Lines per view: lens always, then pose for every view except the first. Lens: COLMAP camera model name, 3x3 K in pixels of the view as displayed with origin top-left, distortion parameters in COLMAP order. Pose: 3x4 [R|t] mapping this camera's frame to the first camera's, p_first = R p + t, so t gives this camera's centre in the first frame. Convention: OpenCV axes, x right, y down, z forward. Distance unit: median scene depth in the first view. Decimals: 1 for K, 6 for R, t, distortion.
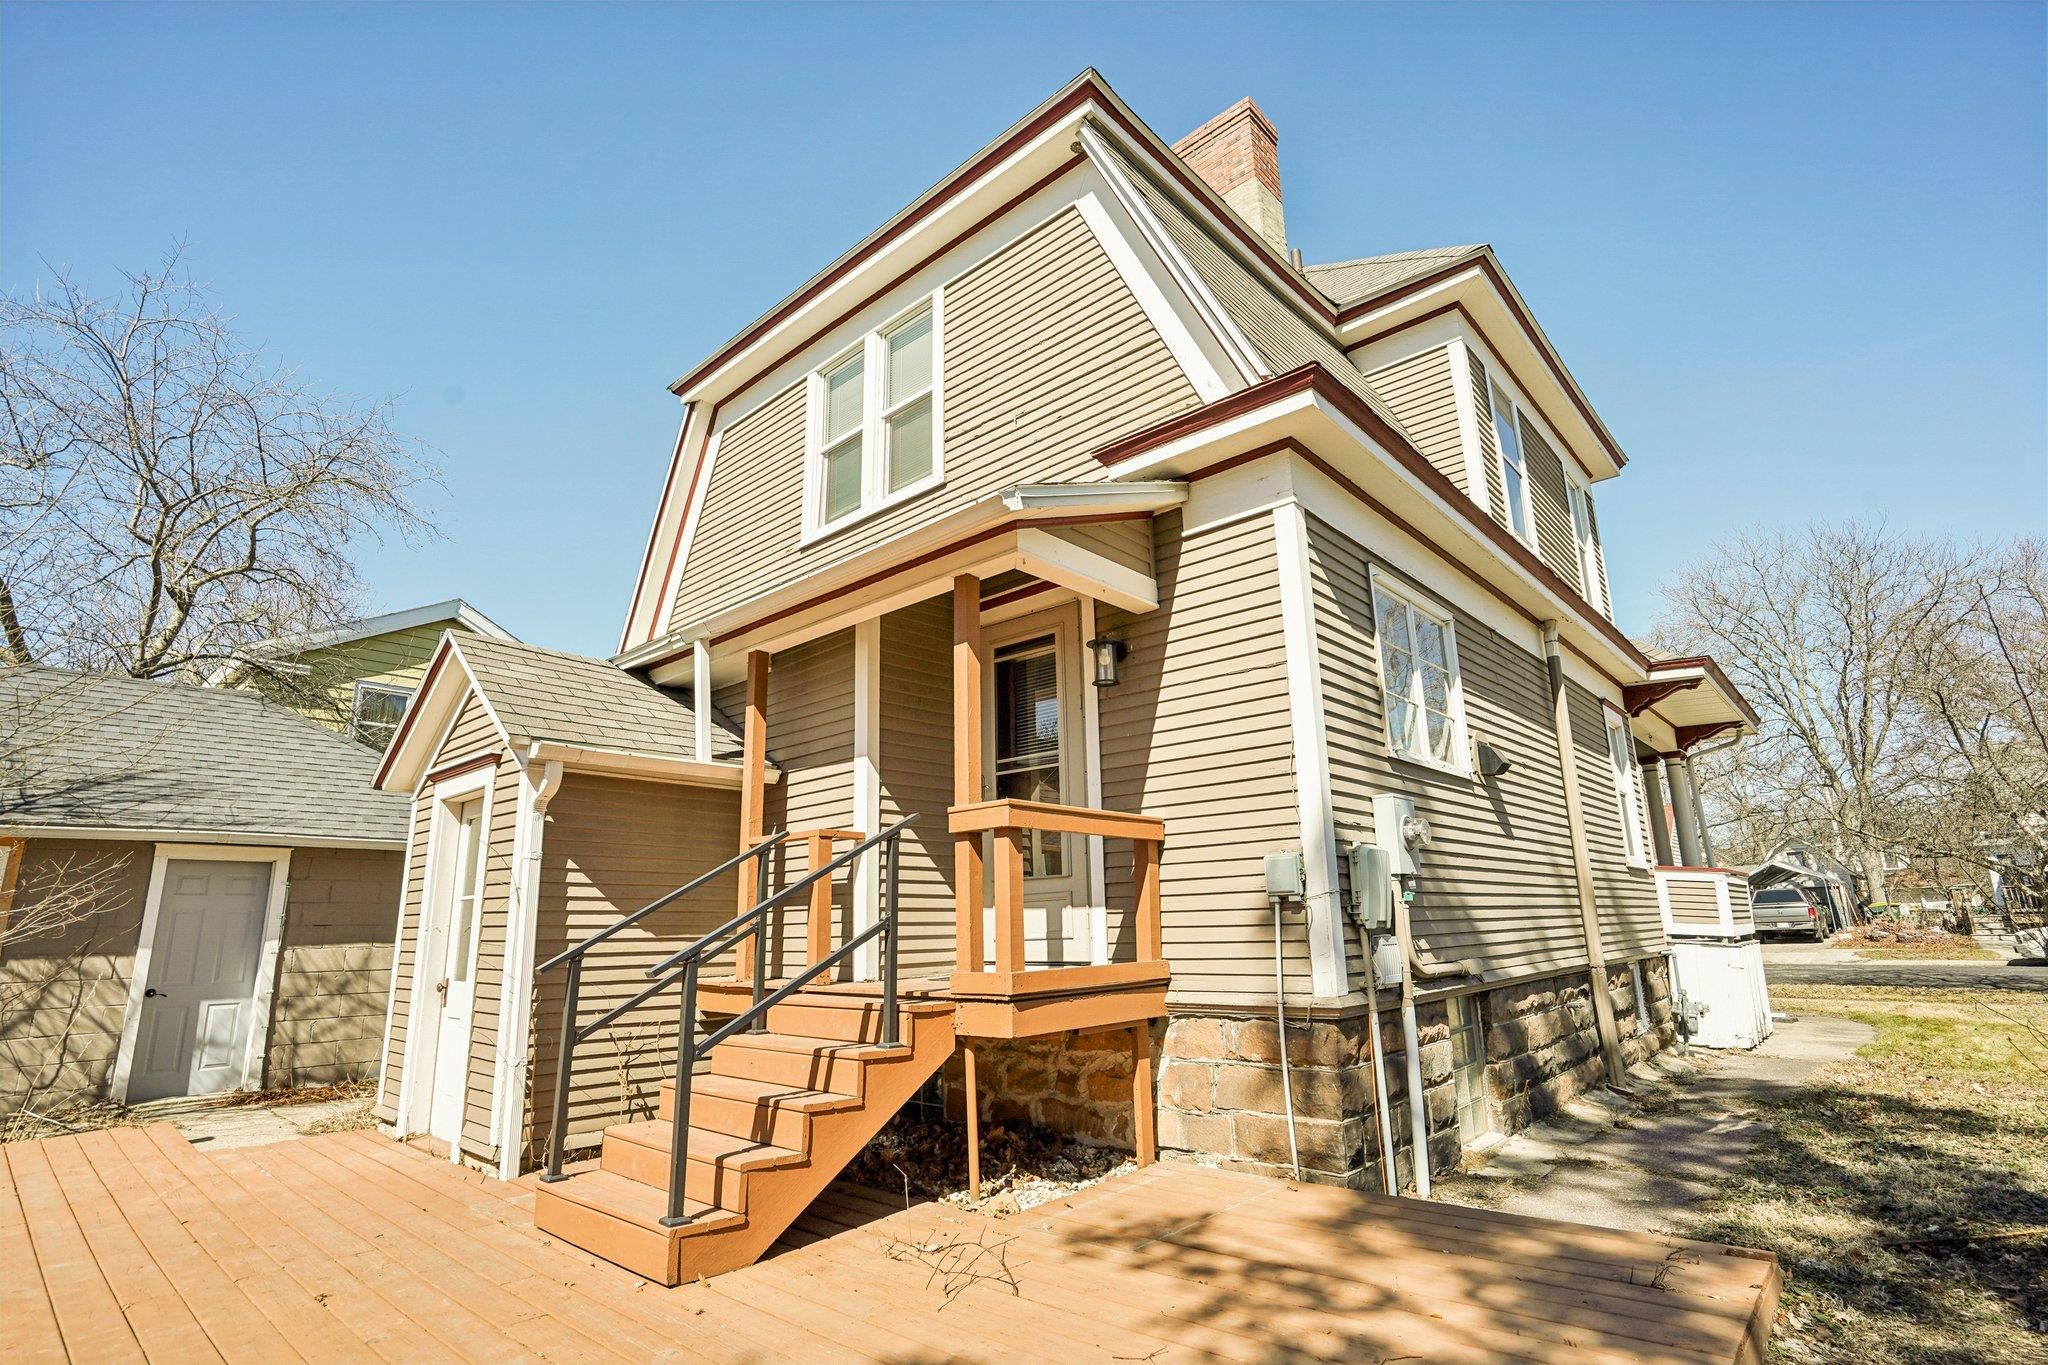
lens RADIAL K [[989.1, 0, 1024.0], [0, 989.1, 682.5], [0, 0, 1]] dist [-0.081820, 0.051054]
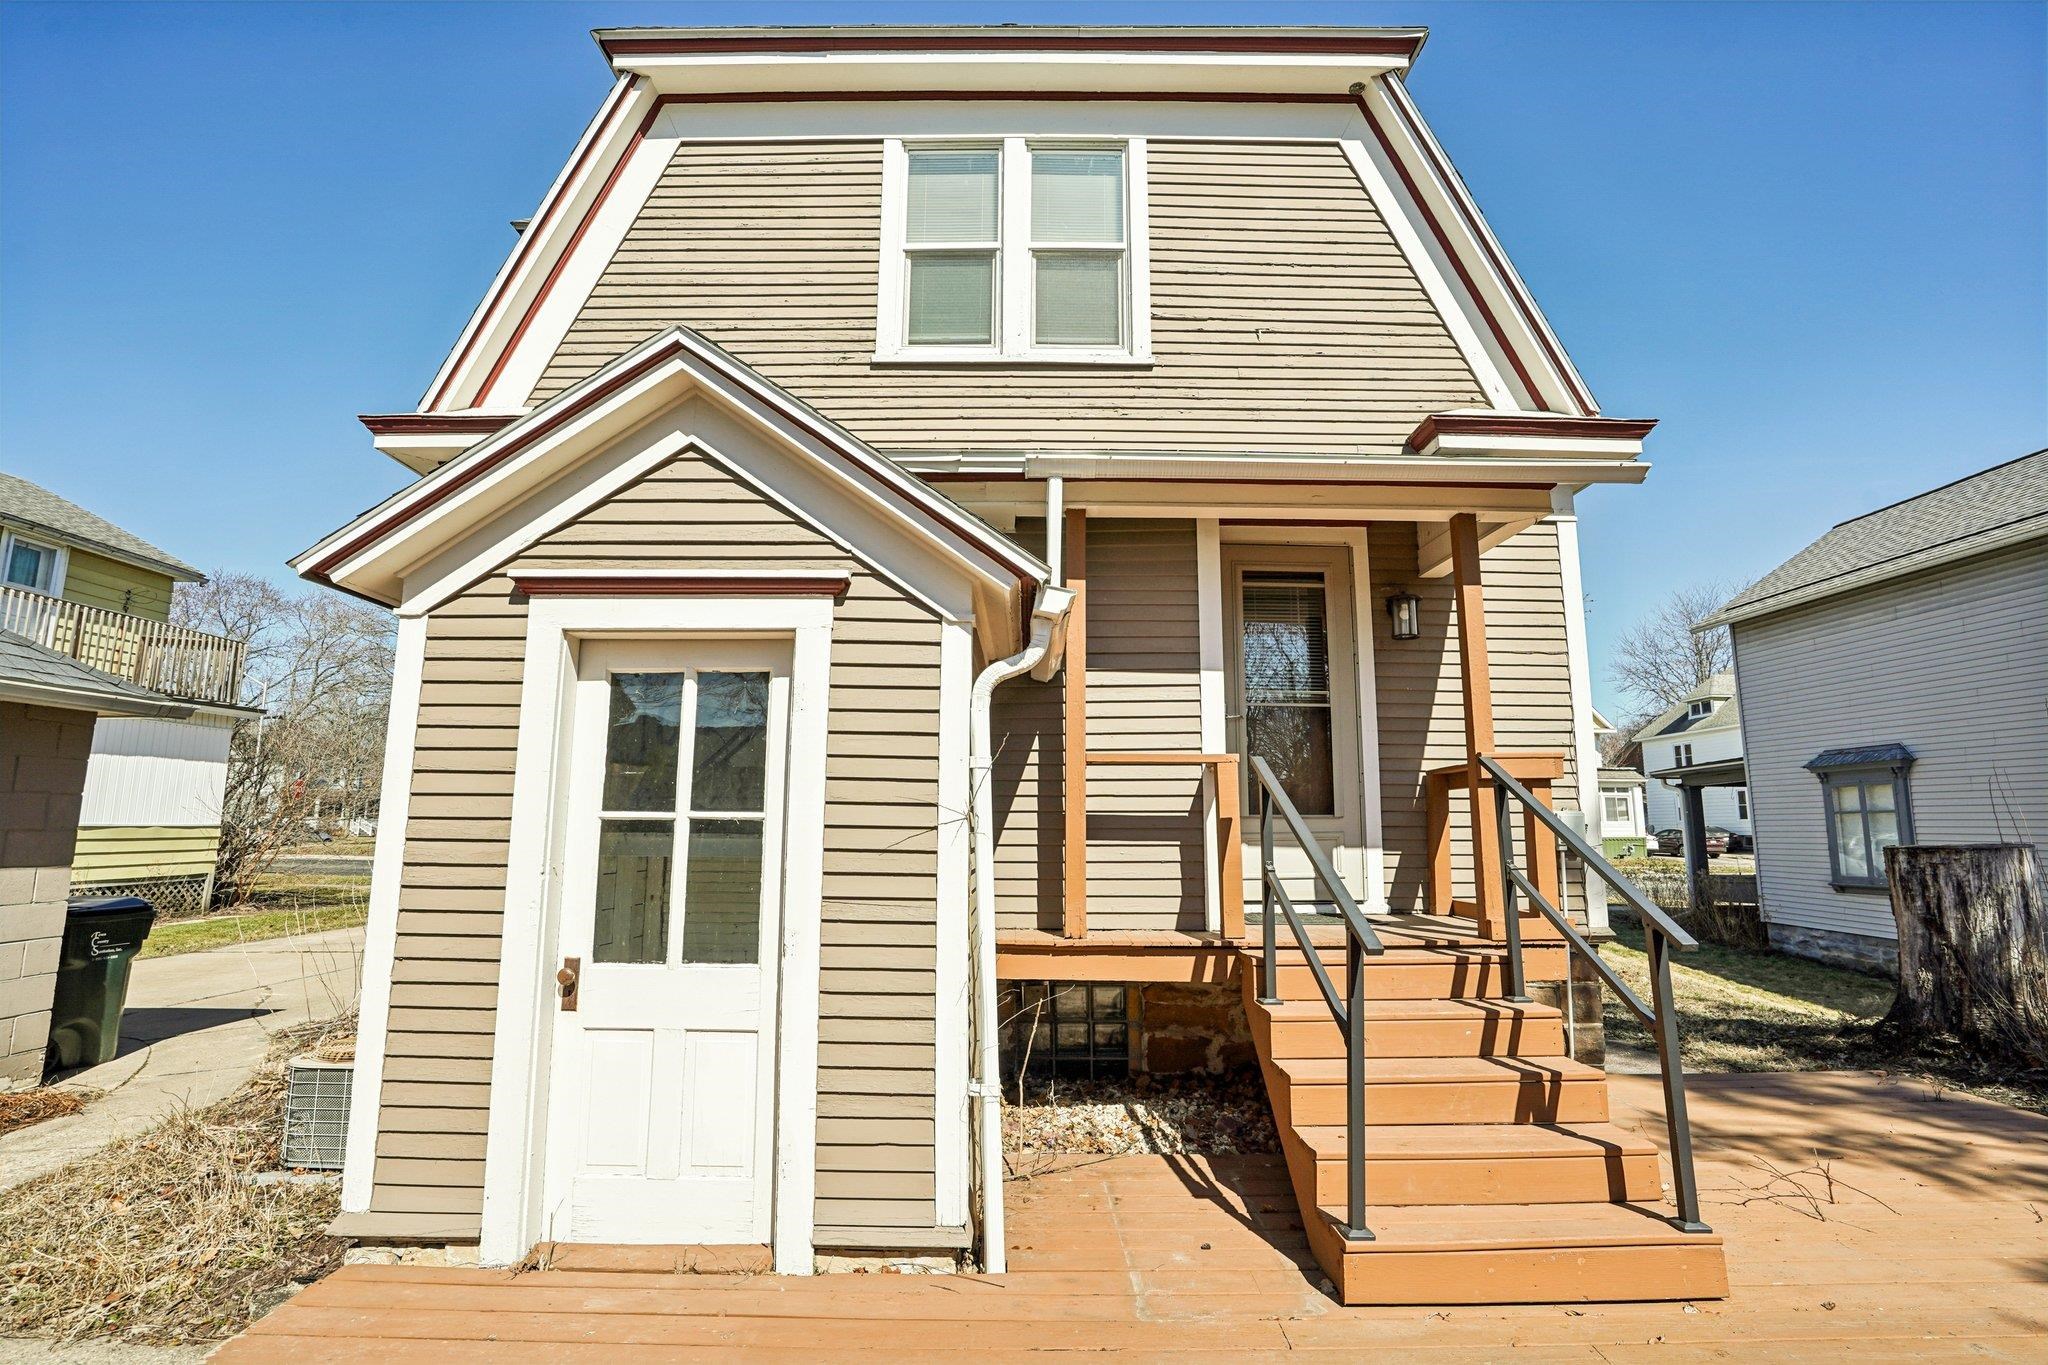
lens RADIAL K [[947.3, 0, 1023.8], [0, 947.3, 675.6], [0, 0, 1]] dist [-0.055097, 0.018370]
pose [[0.738781, 0.135429, 0.660198, -0.794477], [-0.187637, 0.982202, 0.008489, 0.099306], [-0.647298, -0.130149, 0.751043, 0.467914]]
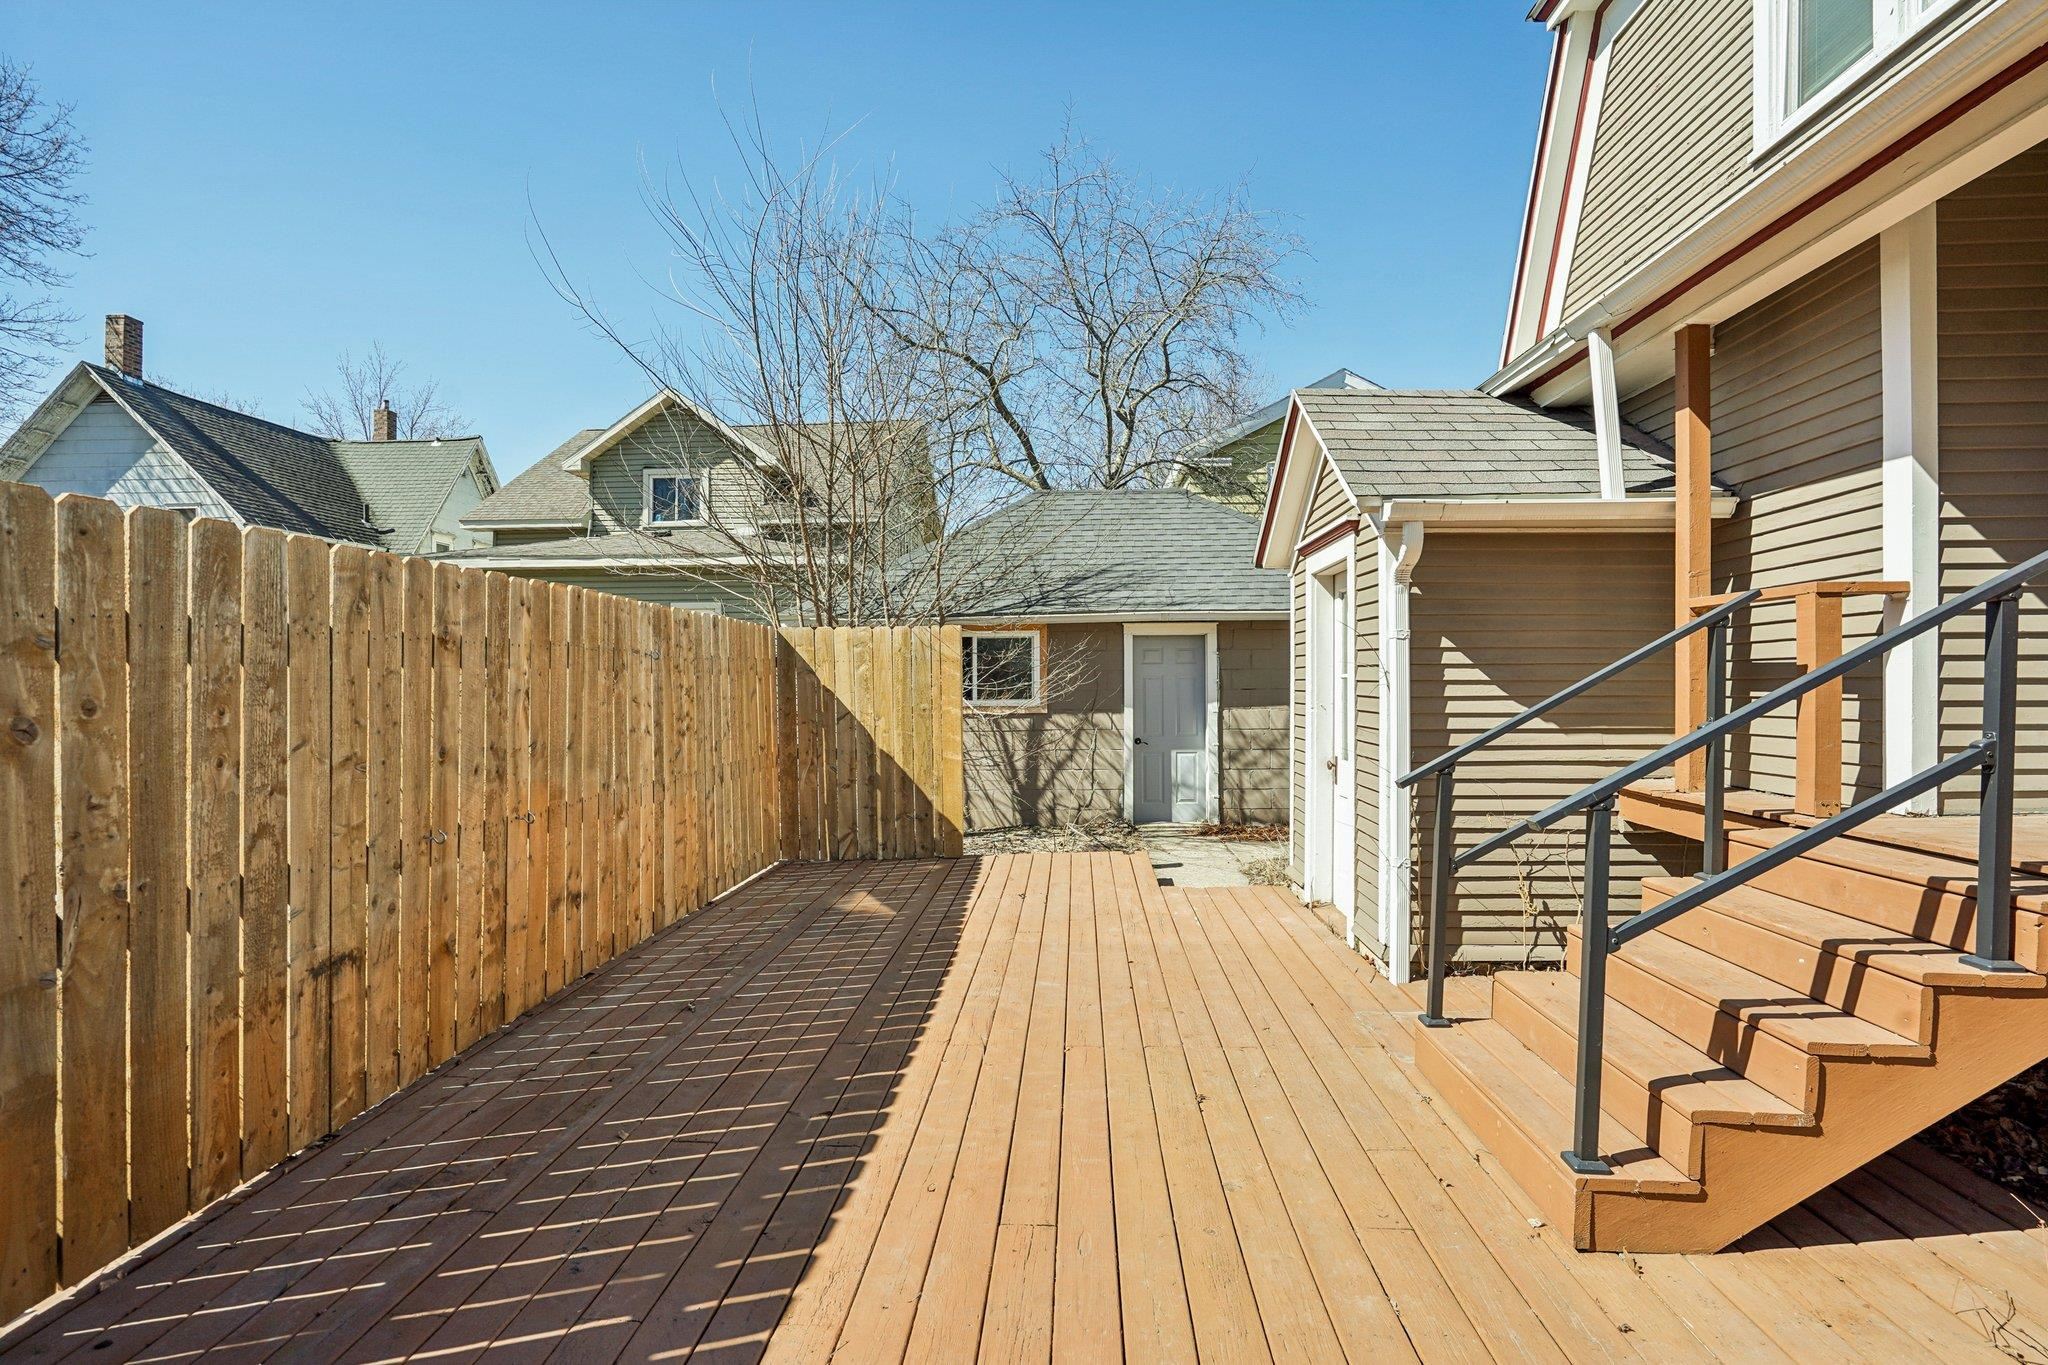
lens RADIAL K [[949.1, 0, 1034.3], [0, 949.1, 699.5], [0, 0, 1]] dist [-0.052305, 0.022206]
pose [[0.637948, 0.033305, -0.769359, -0.059400], [0.178288, 0.965532, 0.189632, 0.015512], [0.749157, -0.258143, 0.610021, 0.203383]]
